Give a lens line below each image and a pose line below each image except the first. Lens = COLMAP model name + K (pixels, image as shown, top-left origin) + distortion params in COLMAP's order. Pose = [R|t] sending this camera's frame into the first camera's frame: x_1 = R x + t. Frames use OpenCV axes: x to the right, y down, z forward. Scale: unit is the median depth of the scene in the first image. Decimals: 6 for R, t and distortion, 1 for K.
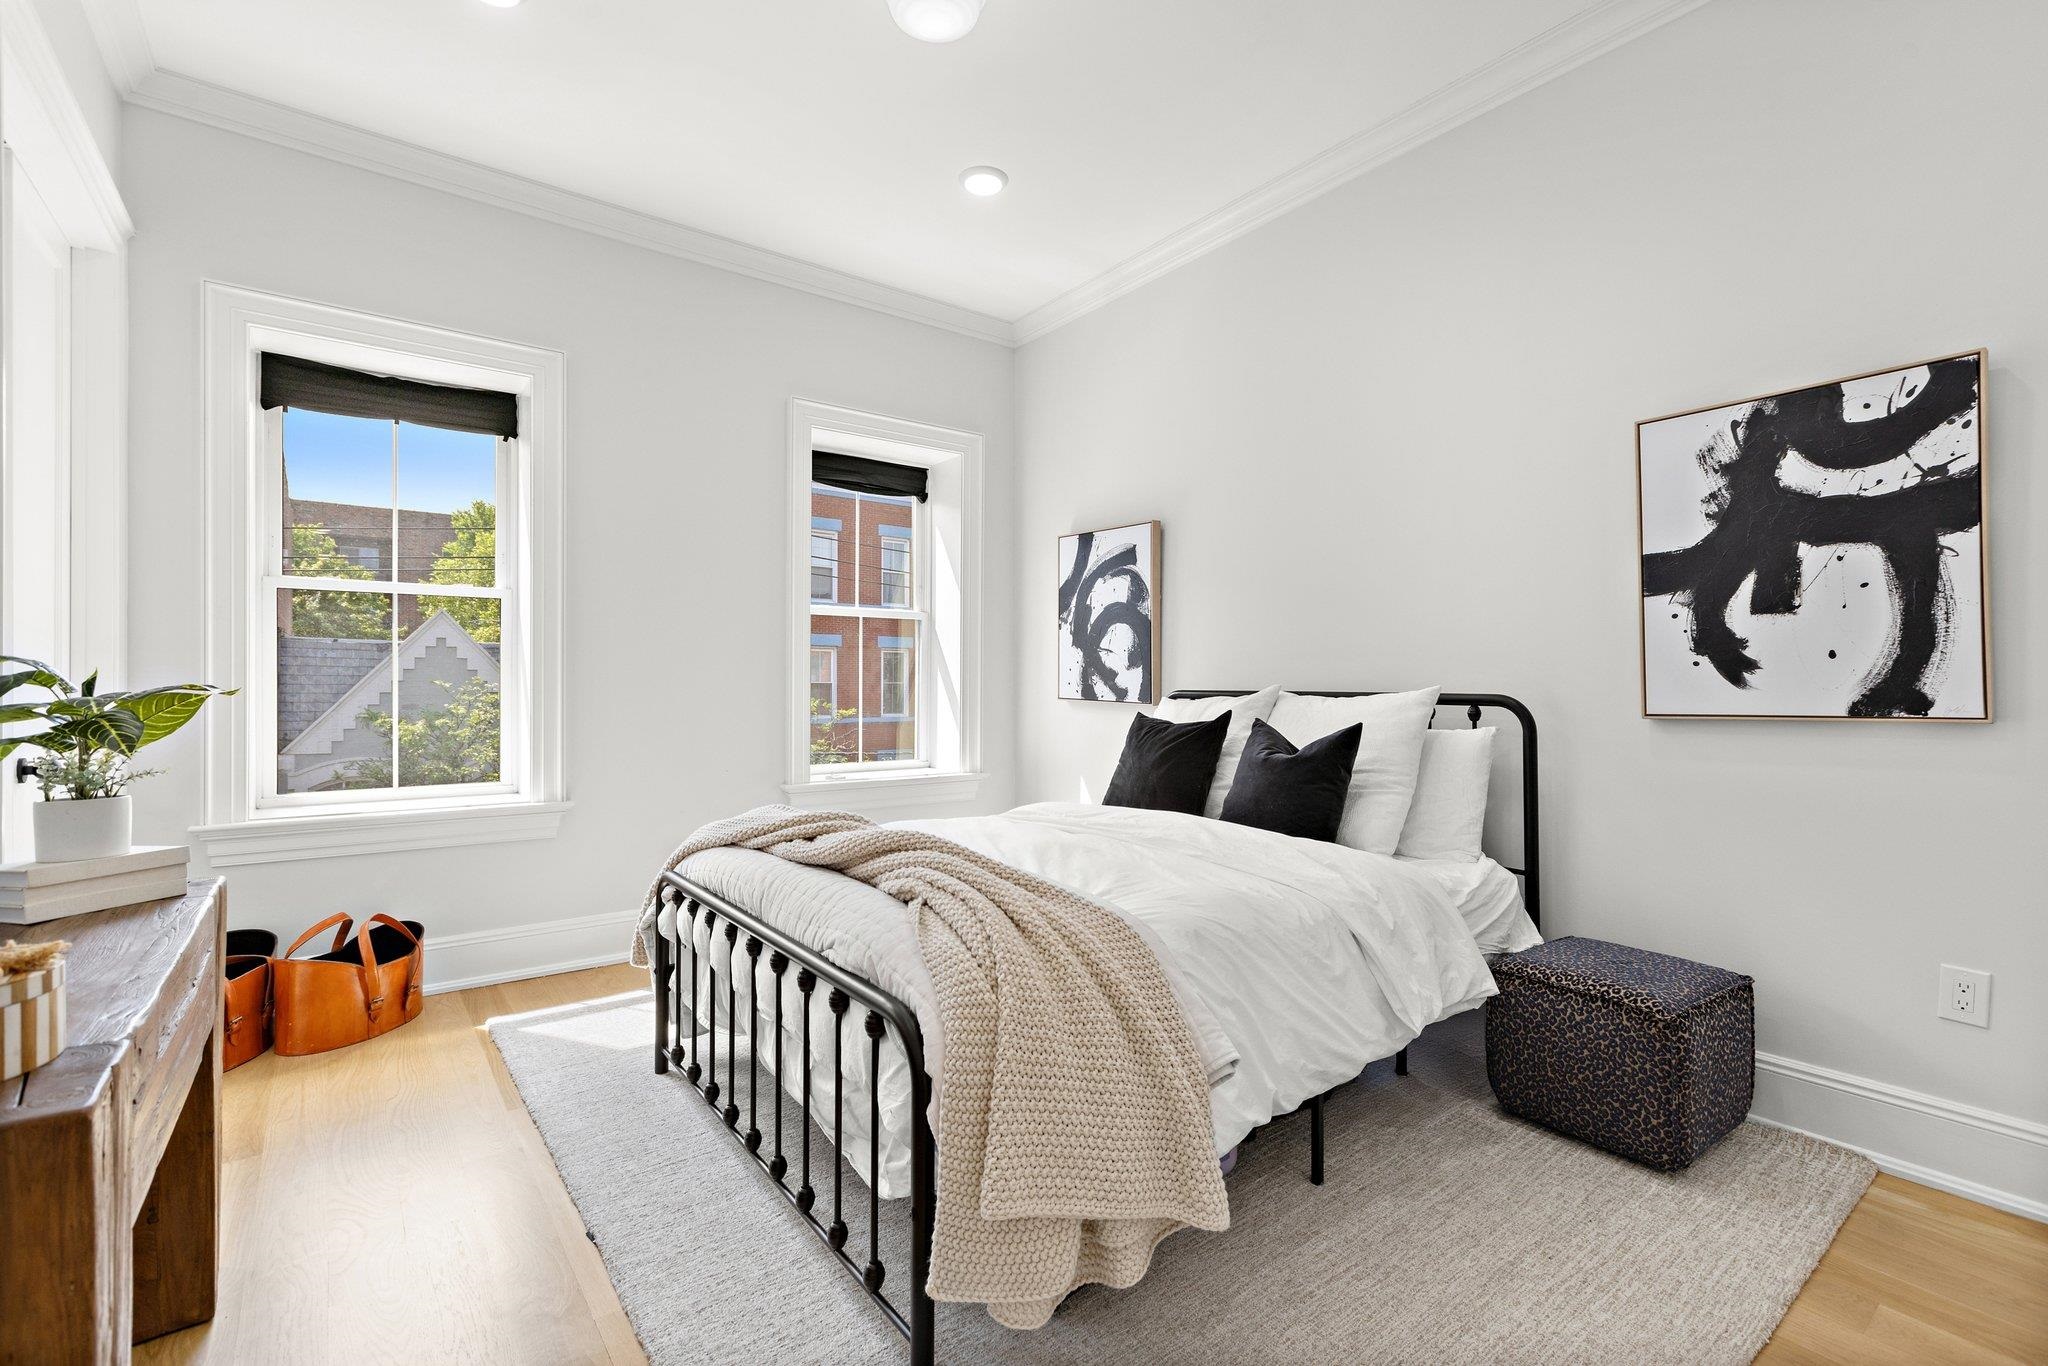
lens RADIAL K [[914.5, 0, 1021.1], [0, 914.5, 682.2], [0, 0, 1]] dist [0.005237, -0.002707]
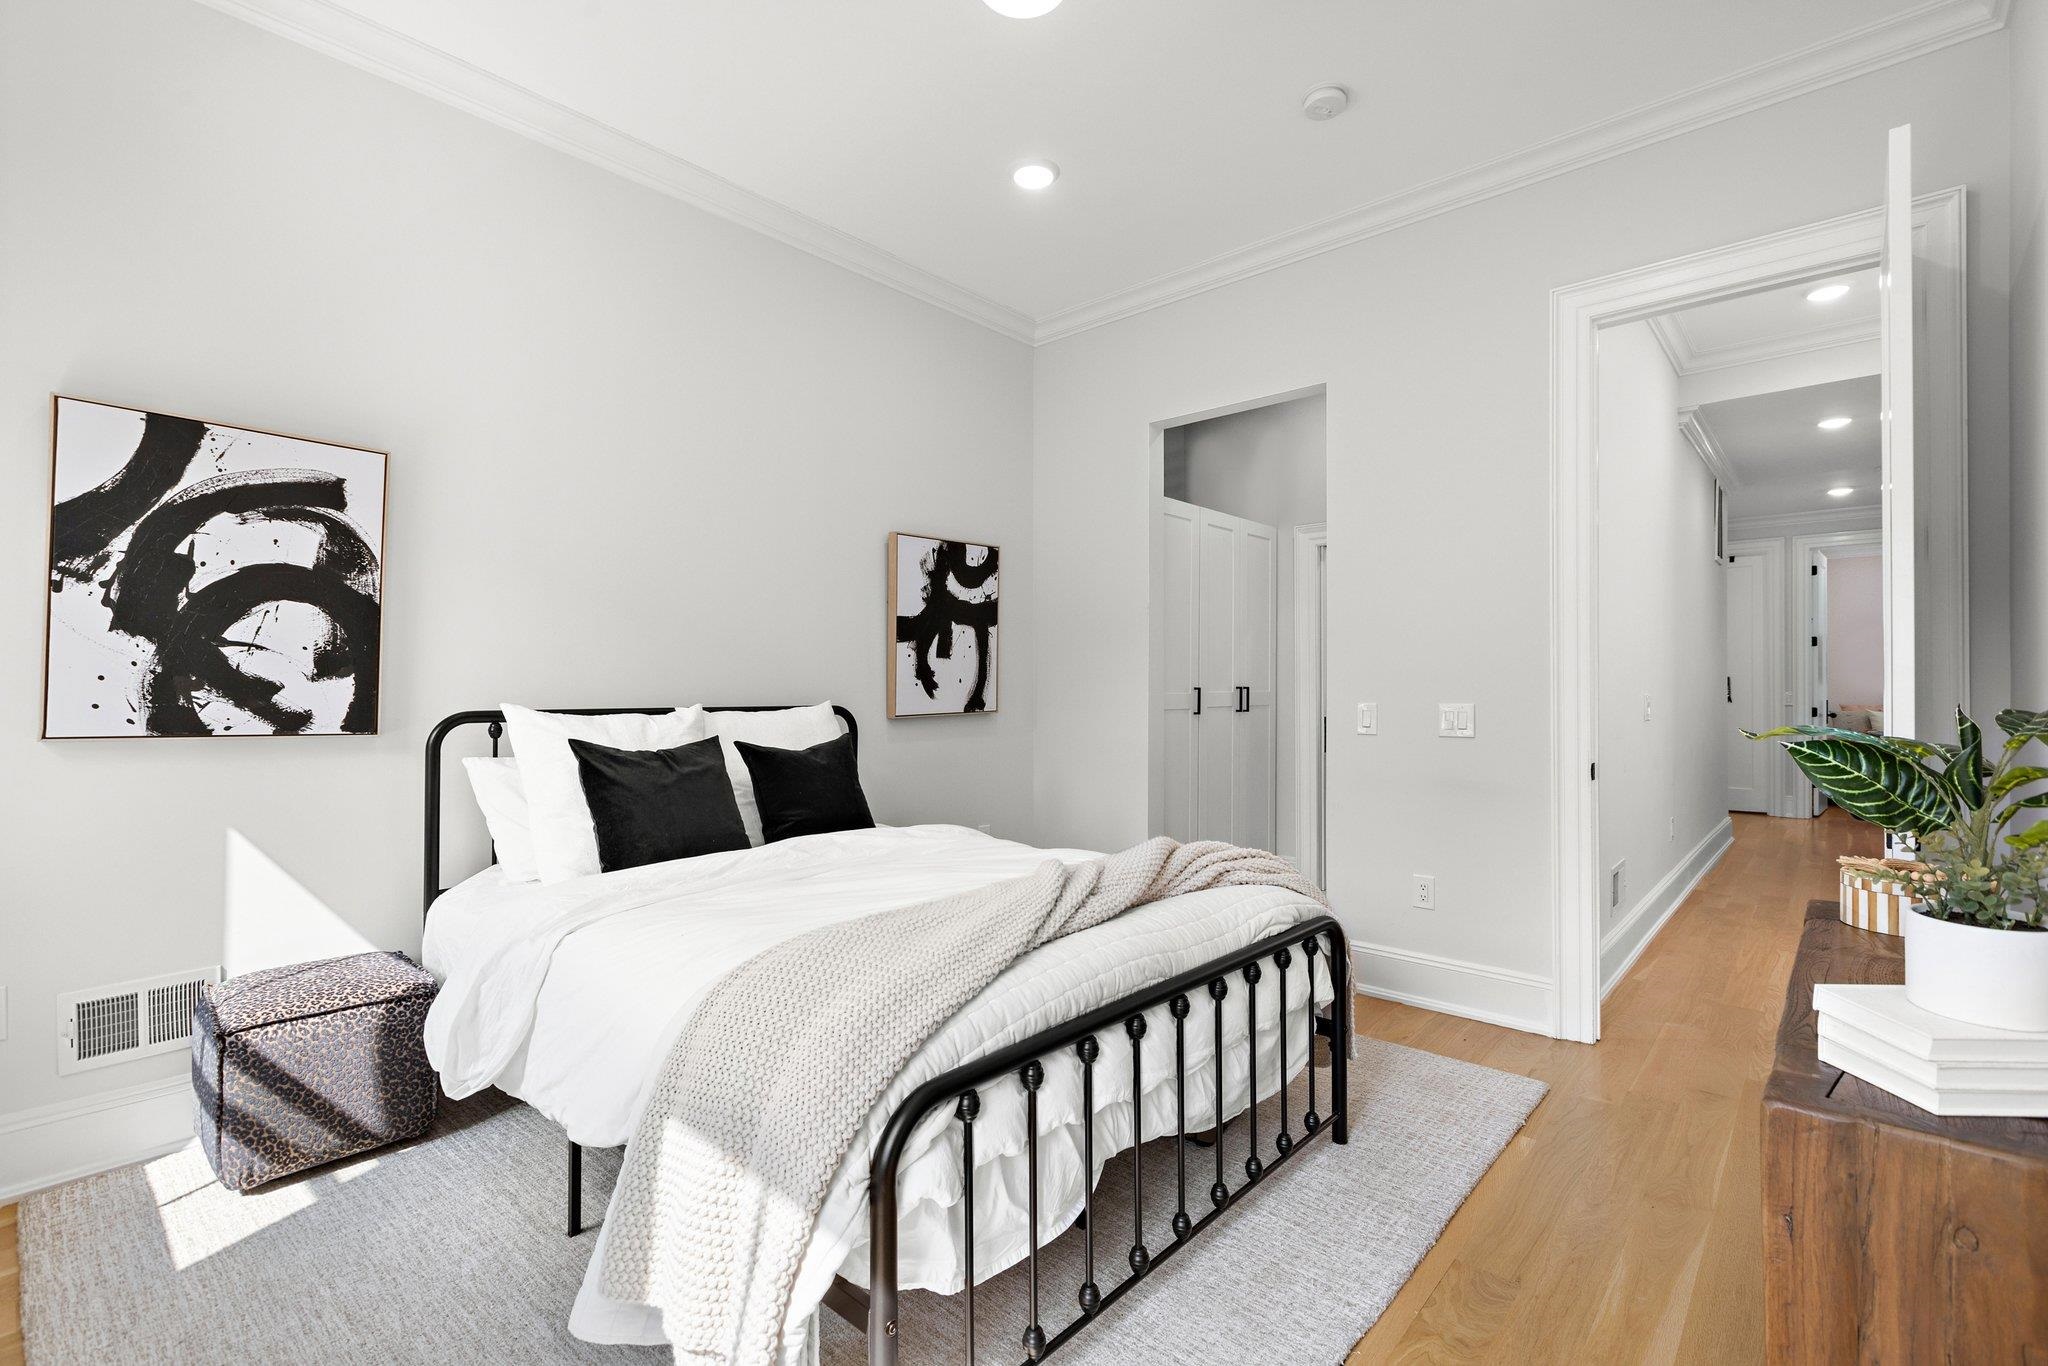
lens RADIAL K [[914.5, 0, 1026.9], [0, 914.5, 680.9], [0, 0, 1]] dist [0.005237, -0.002707]
pose [[-0.188867, -0.000254, 0.982003, -0.998523], [-0.005941, 0.999982, -0.000884, -0.027524], [-0.981985, -0.006001, -0.188865, 1.156072]]
